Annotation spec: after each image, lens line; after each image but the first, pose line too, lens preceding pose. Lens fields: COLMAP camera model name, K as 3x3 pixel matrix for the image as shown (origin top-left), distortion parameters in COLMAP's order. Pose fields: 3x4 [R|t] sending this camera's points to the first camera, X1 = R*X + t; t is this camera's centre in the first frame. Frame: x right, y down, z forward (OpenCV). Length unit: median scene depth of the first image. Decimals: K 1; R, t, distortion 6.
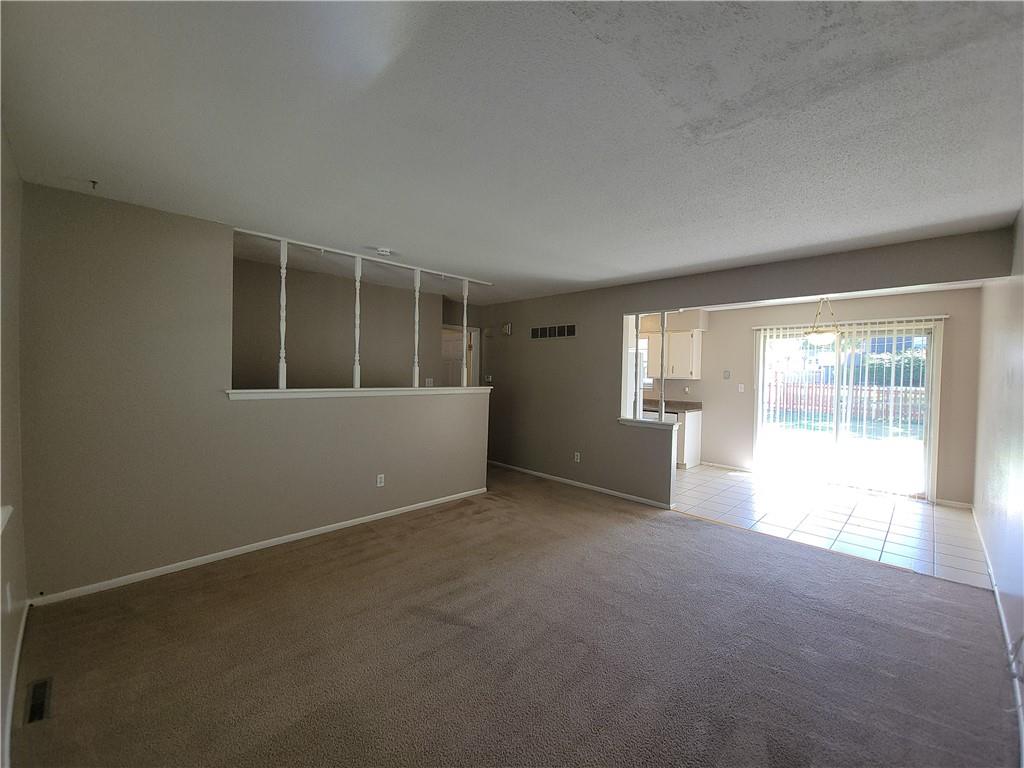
lens RADIAL K [[417.9, 0, 513.2], [0, 417.9, 384.9], [0, 0, 1]] dist [-0.001998, -0.001996]
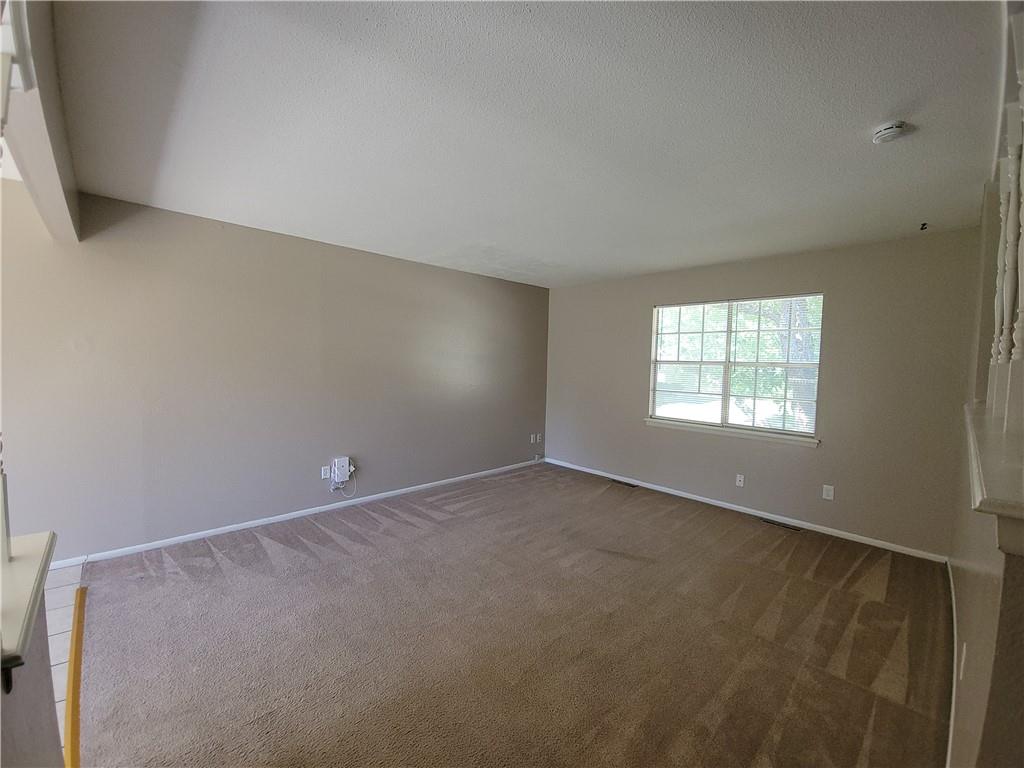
lens RADIAL K [[417.9, 0, 520.0], [0, 417.9, 384.6], [0, 0, 1]] dist [-0.001998, -0.001996]
pose [[-0.998704, -0.044139, 0.025342, 0.072267], [-0.042008, 0.995971, 0.079227, -0.029203], [-0.028737, 0.078060, -0.996534, 1.152910]]
